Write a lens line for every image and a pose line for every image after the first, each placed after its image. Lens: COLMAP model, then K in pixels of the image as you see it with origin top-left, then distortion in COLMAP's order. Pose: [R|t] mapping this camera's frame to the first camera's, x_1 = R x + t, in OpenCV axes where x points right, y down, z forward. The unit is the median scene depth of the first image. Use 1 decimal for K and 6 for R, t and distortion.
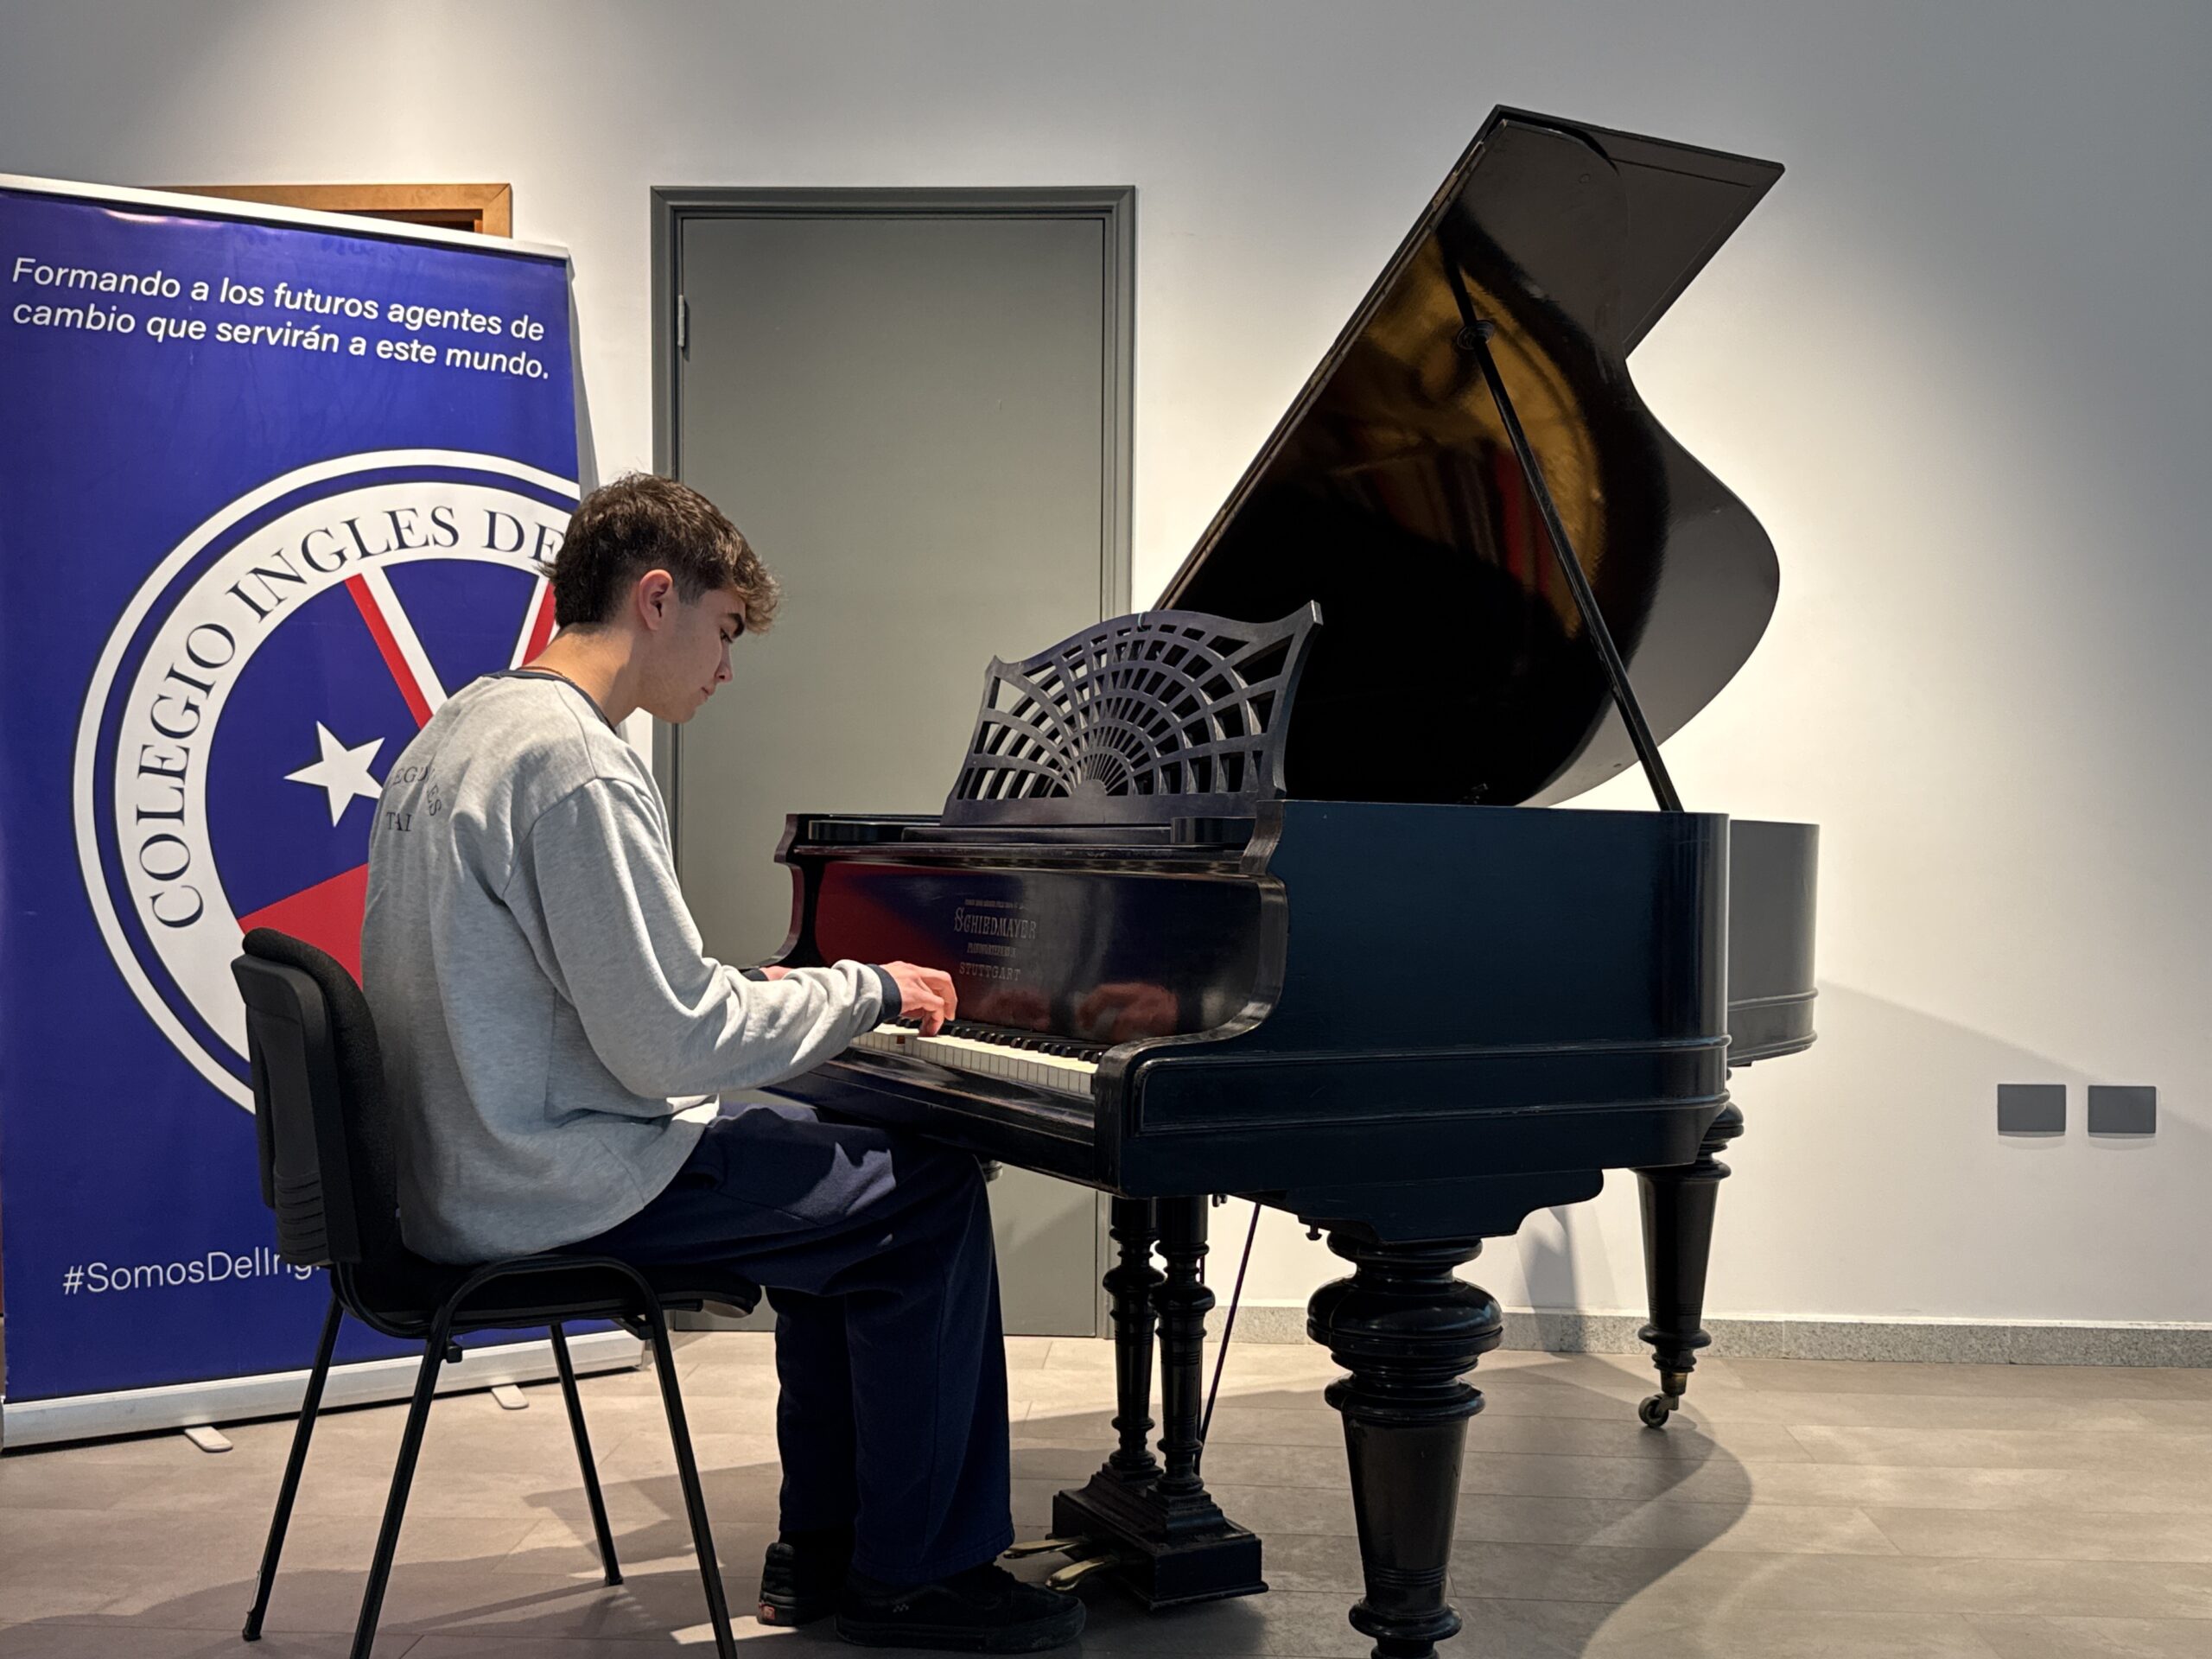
lens RADIAL K [[2269.4, 0, 1112.6], [0, 2269.4, 870.0], [0, 0, 1]] dist [0.122252, -0.006976]
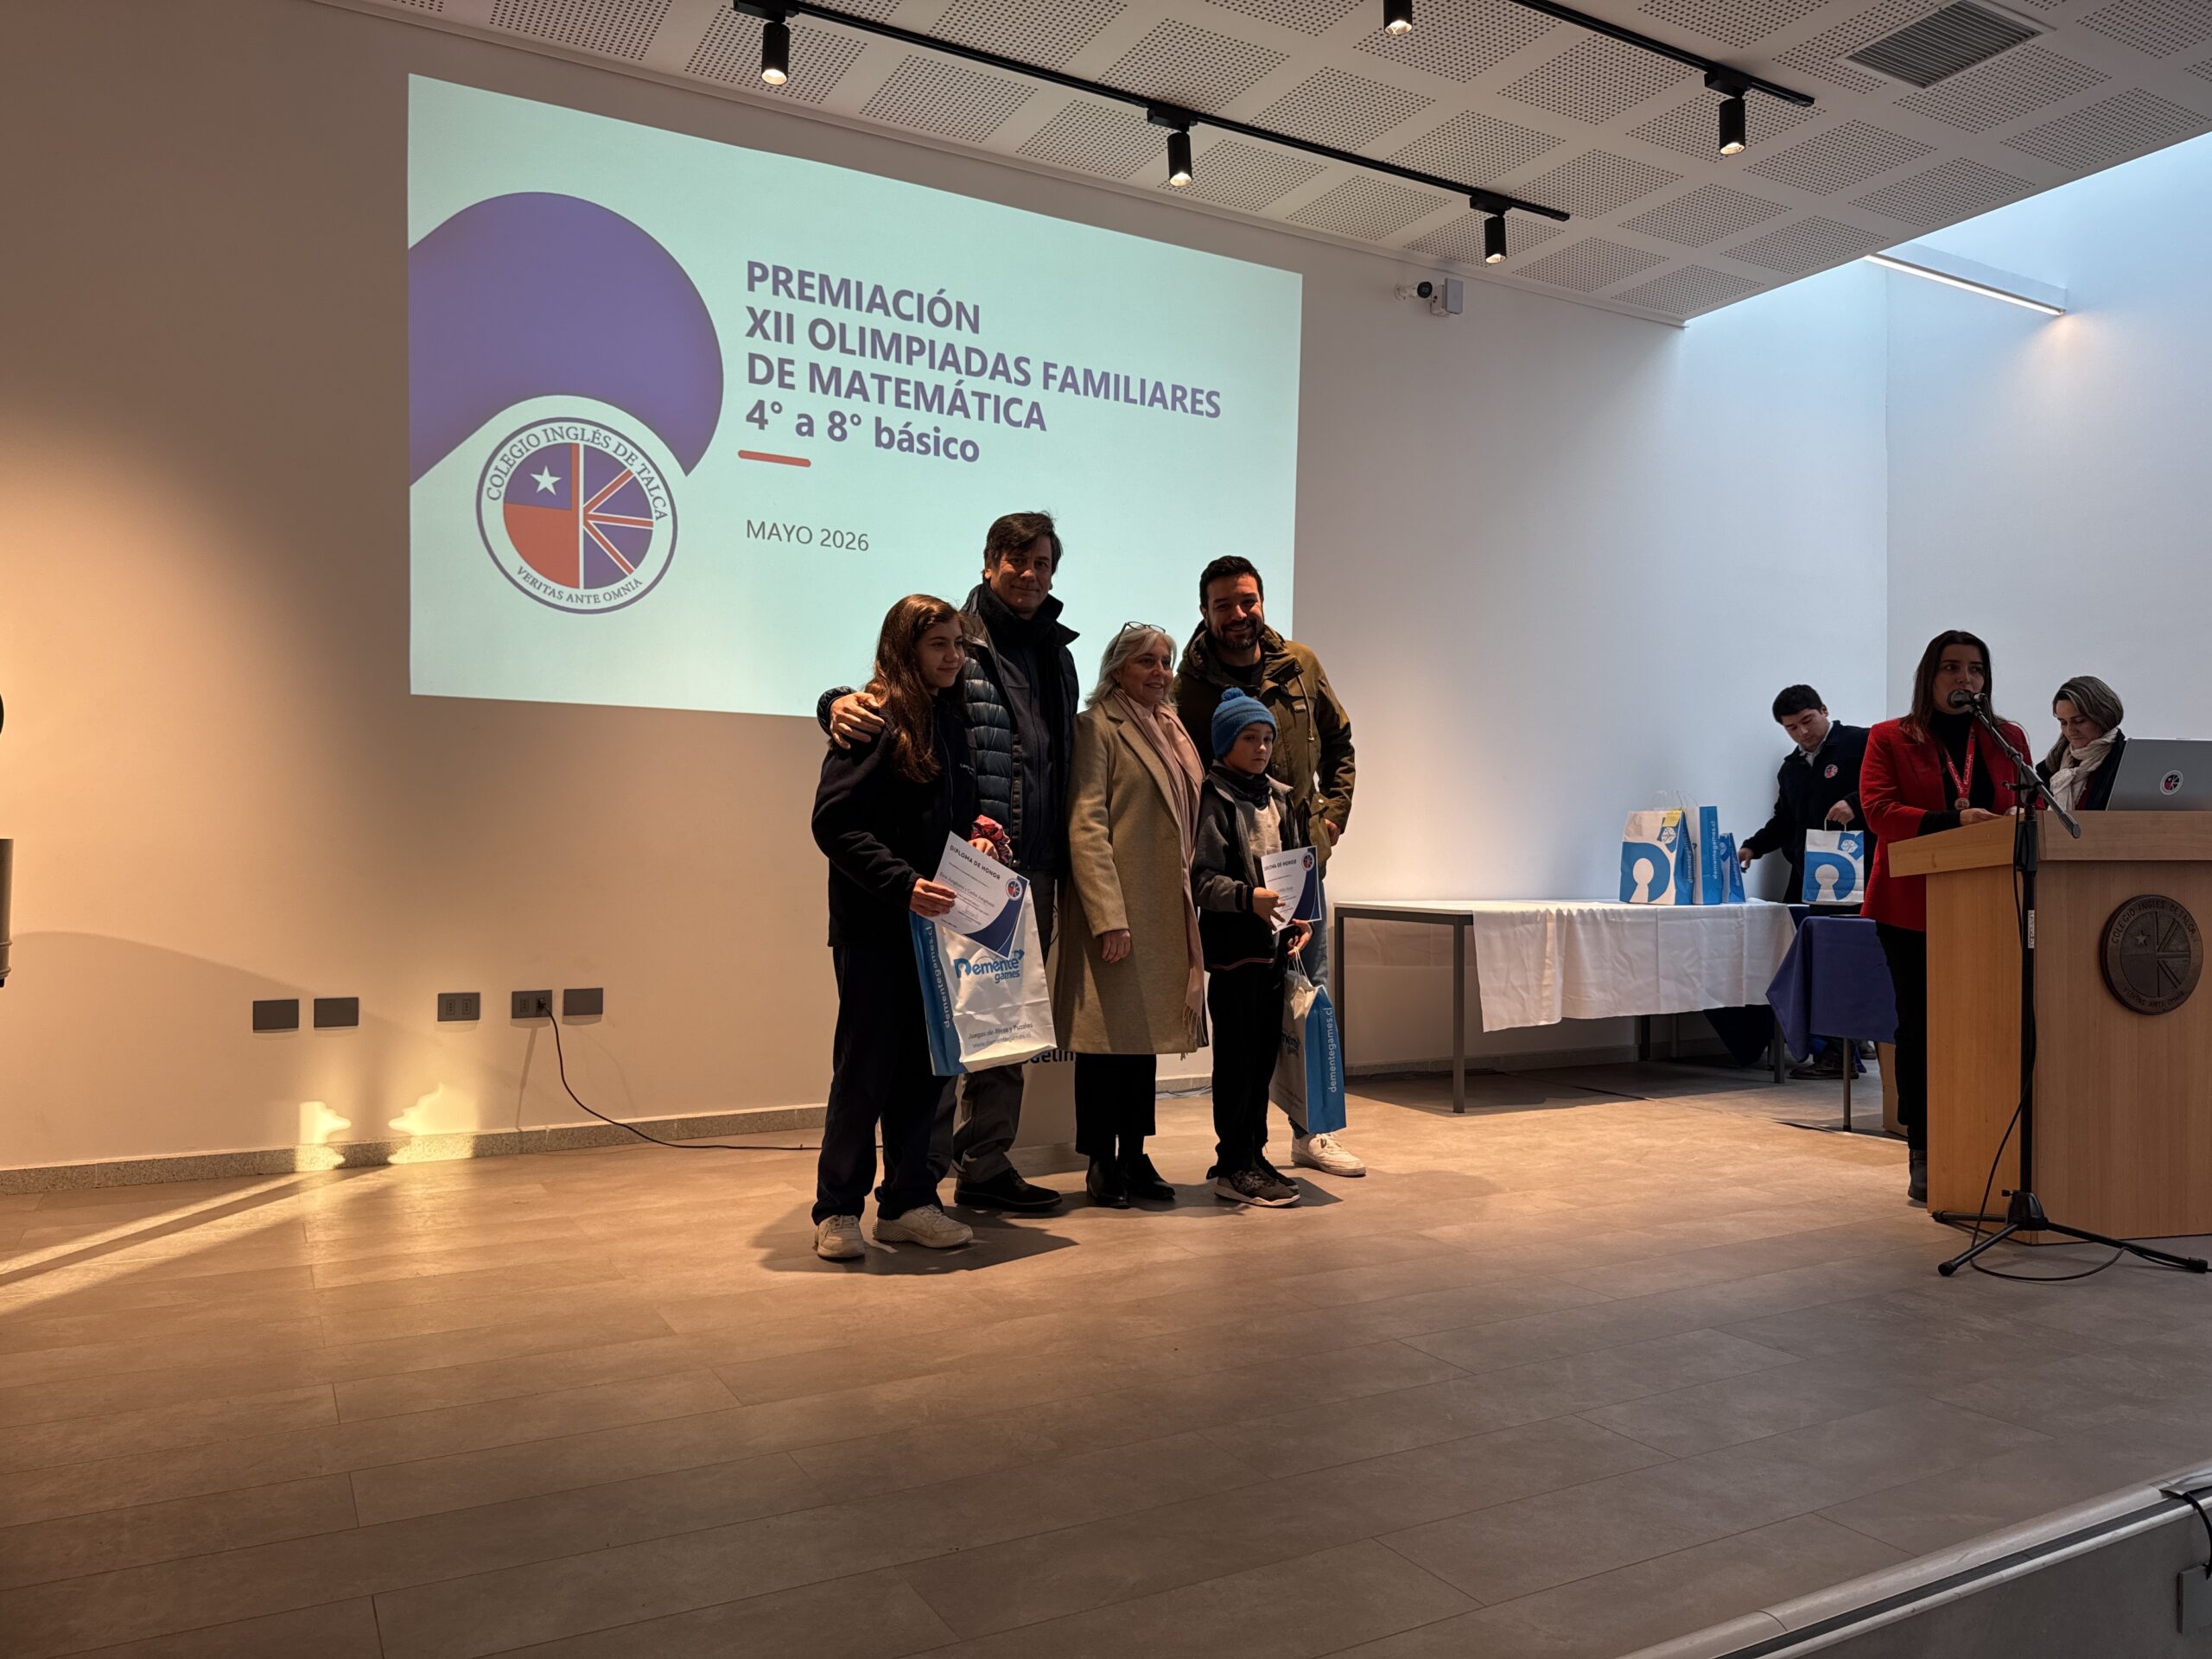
lens RADIAL K [[1536.7, 0, 1097.3], [0, 1536.7, 833.4], [0, 0, 1]] dist [0.174419, -0.323567]
pose [[0.849853, 0.004352, 0.527002, 0.321634], [0.007765, 0.999754, -0.020778, 0.004503], [-0.526962, 0.021750, 0.849610, -0.240776]]
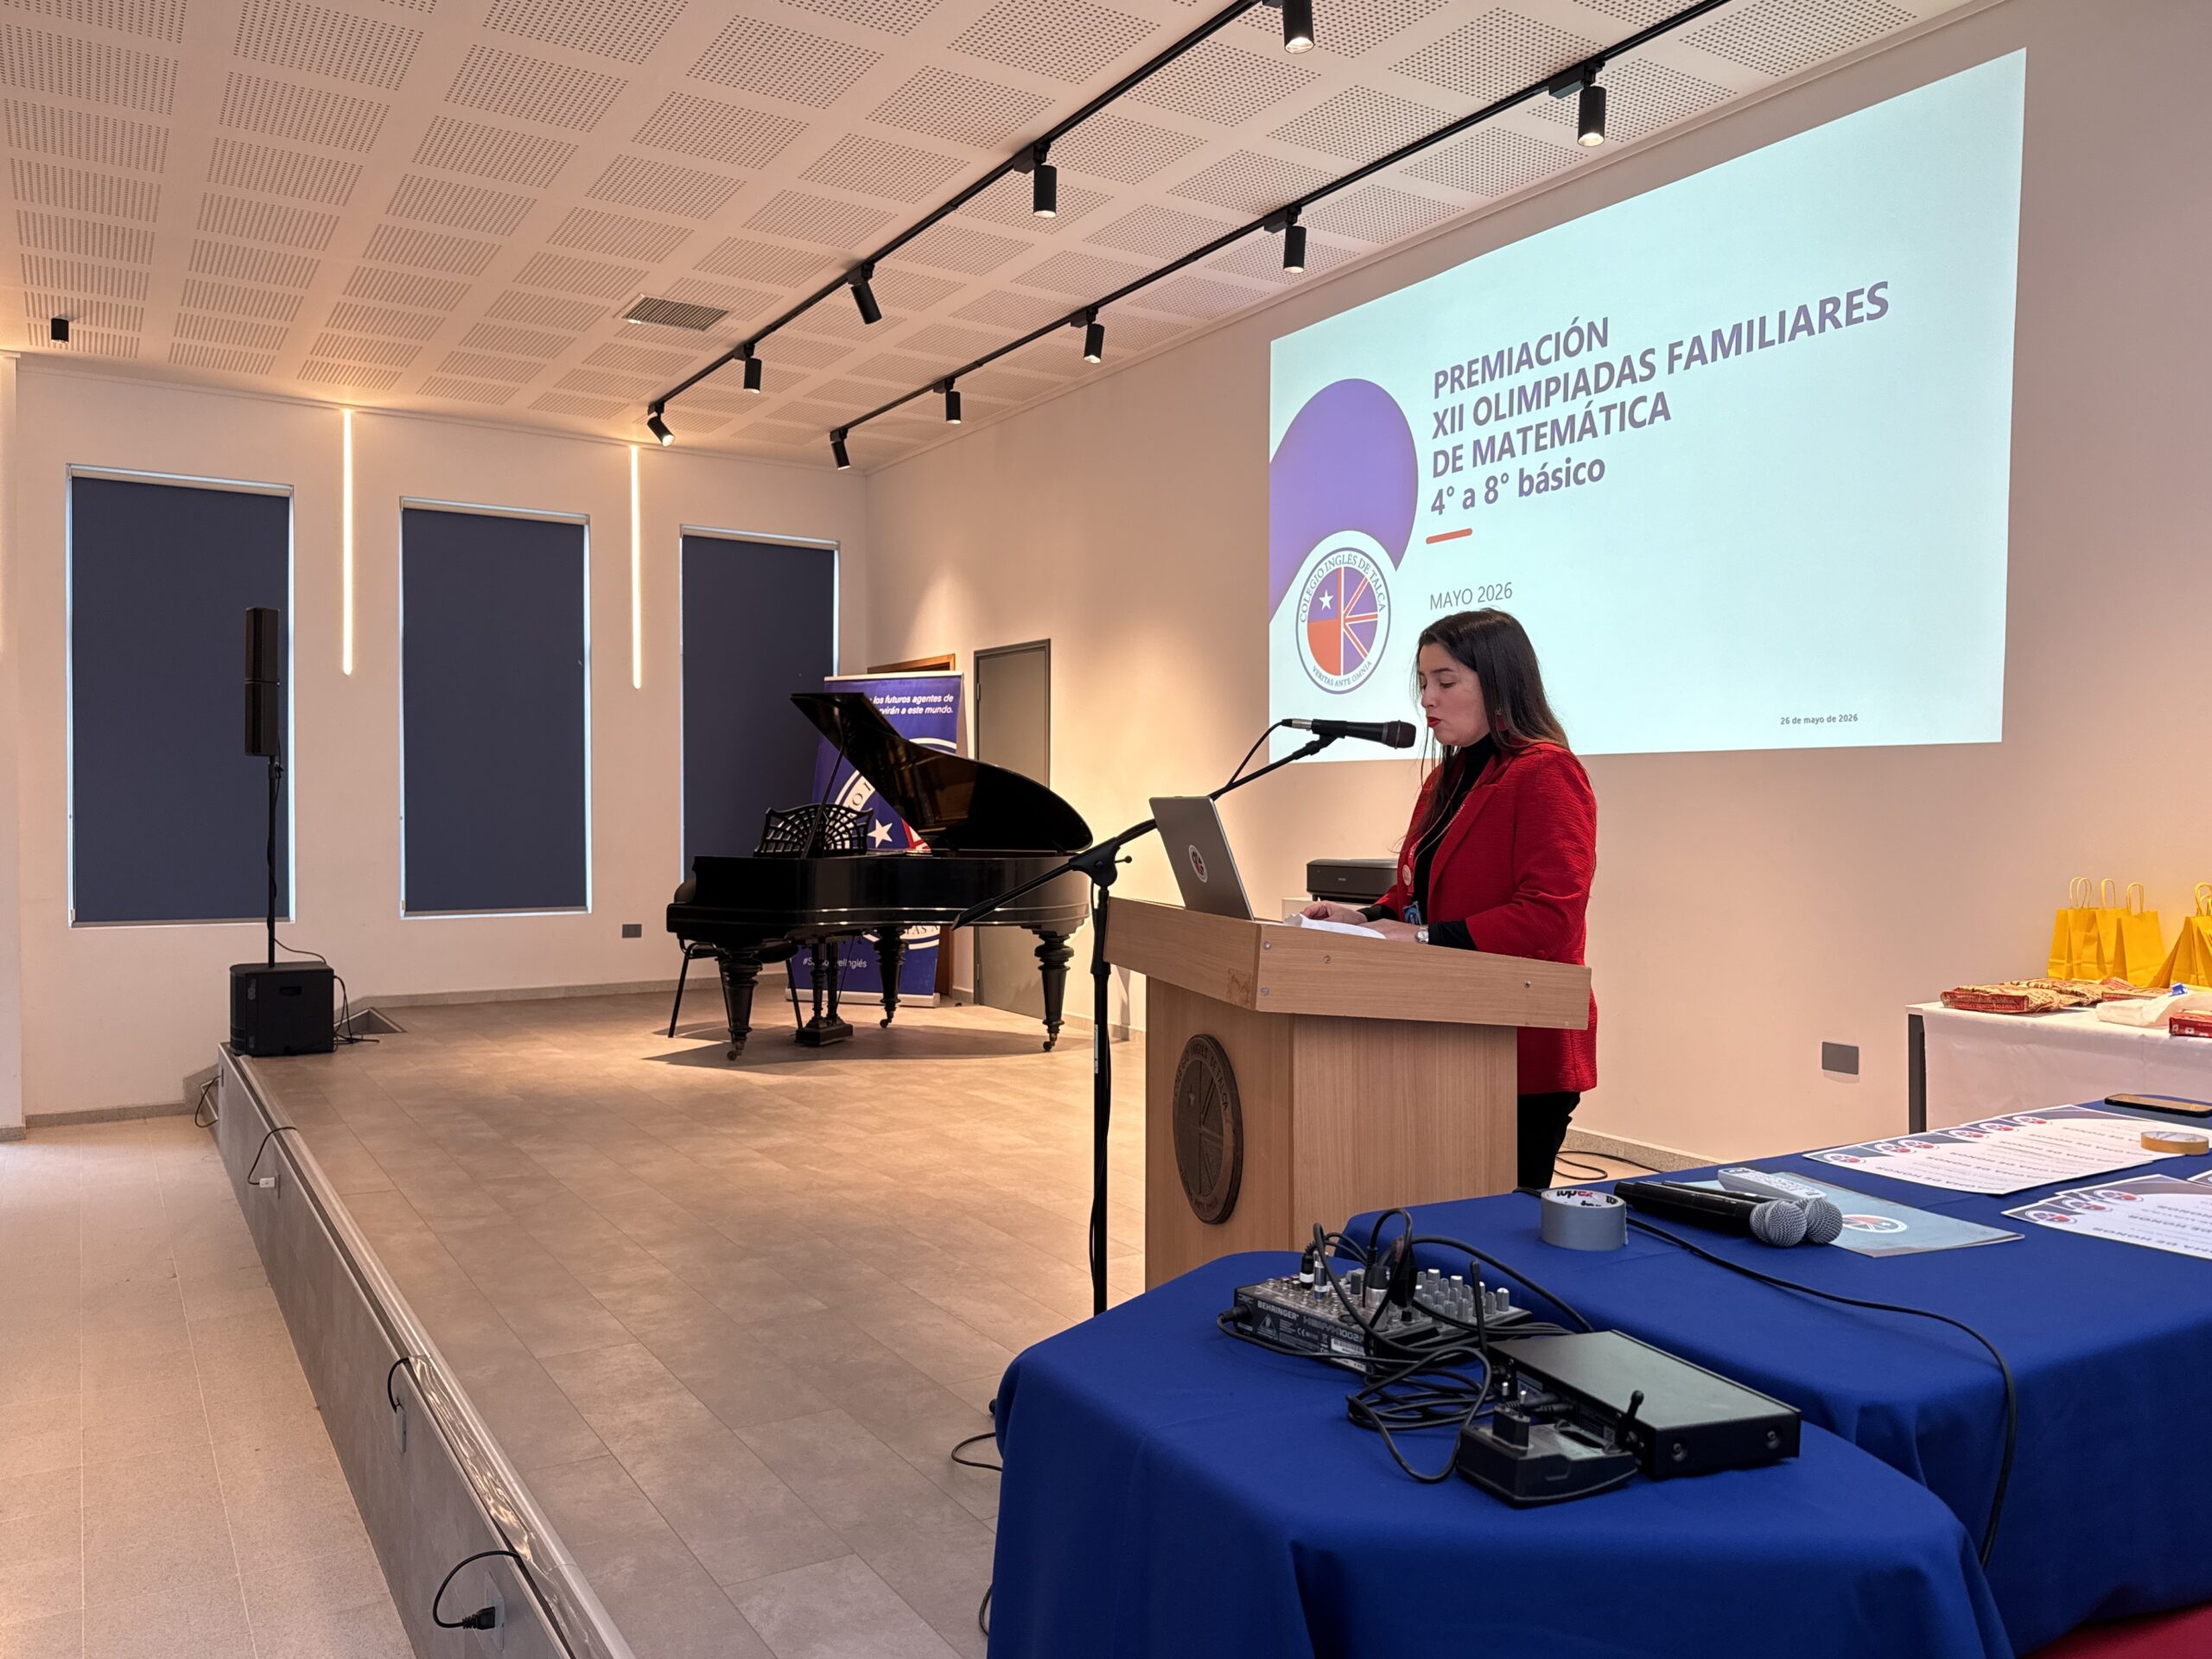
lens RADIAL K [[1617.2, 0, 1081.3], [0, 1617.2, 841.6], [0, 0, 1]] dist [0.118484, -0.218420]
pose [[0.565627, 0.013959, -0.824543, 1.916614], [-0.009814, 0.999900, 0.010195, -0.057580], [0.824603, 0.002326, 0.565707, -0.176929]]
